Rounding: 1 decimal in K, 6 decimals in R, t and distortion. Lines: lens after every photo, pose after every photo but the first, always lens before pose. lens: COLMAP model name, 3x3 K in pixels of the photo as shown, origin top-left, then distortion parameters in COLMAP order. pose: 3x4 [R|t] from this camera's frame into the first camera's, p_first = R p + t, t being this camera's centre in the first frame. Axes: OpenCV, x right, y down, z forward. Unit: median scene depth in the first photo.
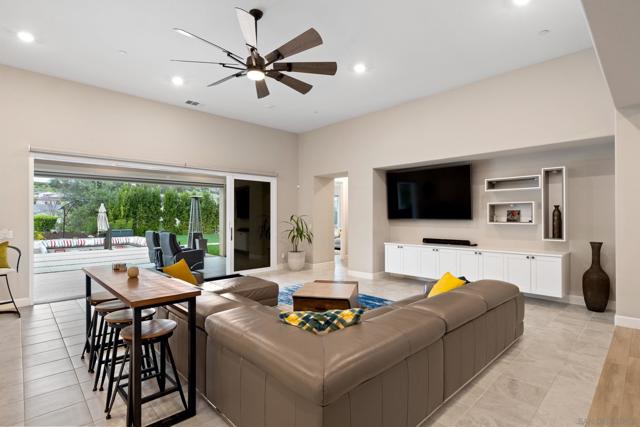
lens RADIAL K [[311.2, 0, 321.4], [0, 311.2, 215.9], [0, 0, 1]] dist [-0.011202, -0.000429]
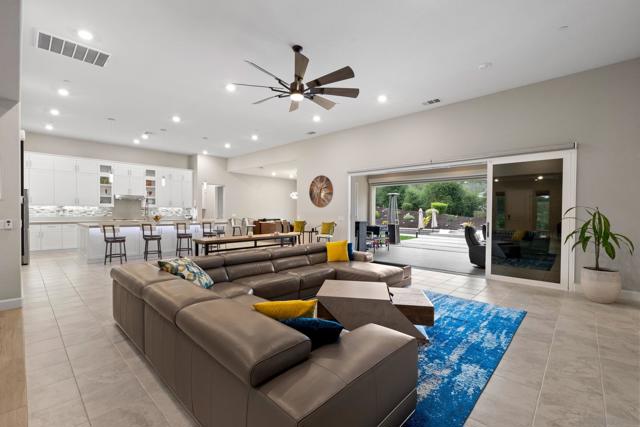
lens RADIAL K [[285.2, 0, 317.1], [0, 285.2, 211.9], [0, 0, 1]] dist [0.001759, -0.001309]
pose [[0.048082, 0.003780, -0.998836, 0.594224], [-0.005349, 0.999979, 0.003526, 0.011179], [0.998829, 0.005173, 0.048101, 0.620240]]
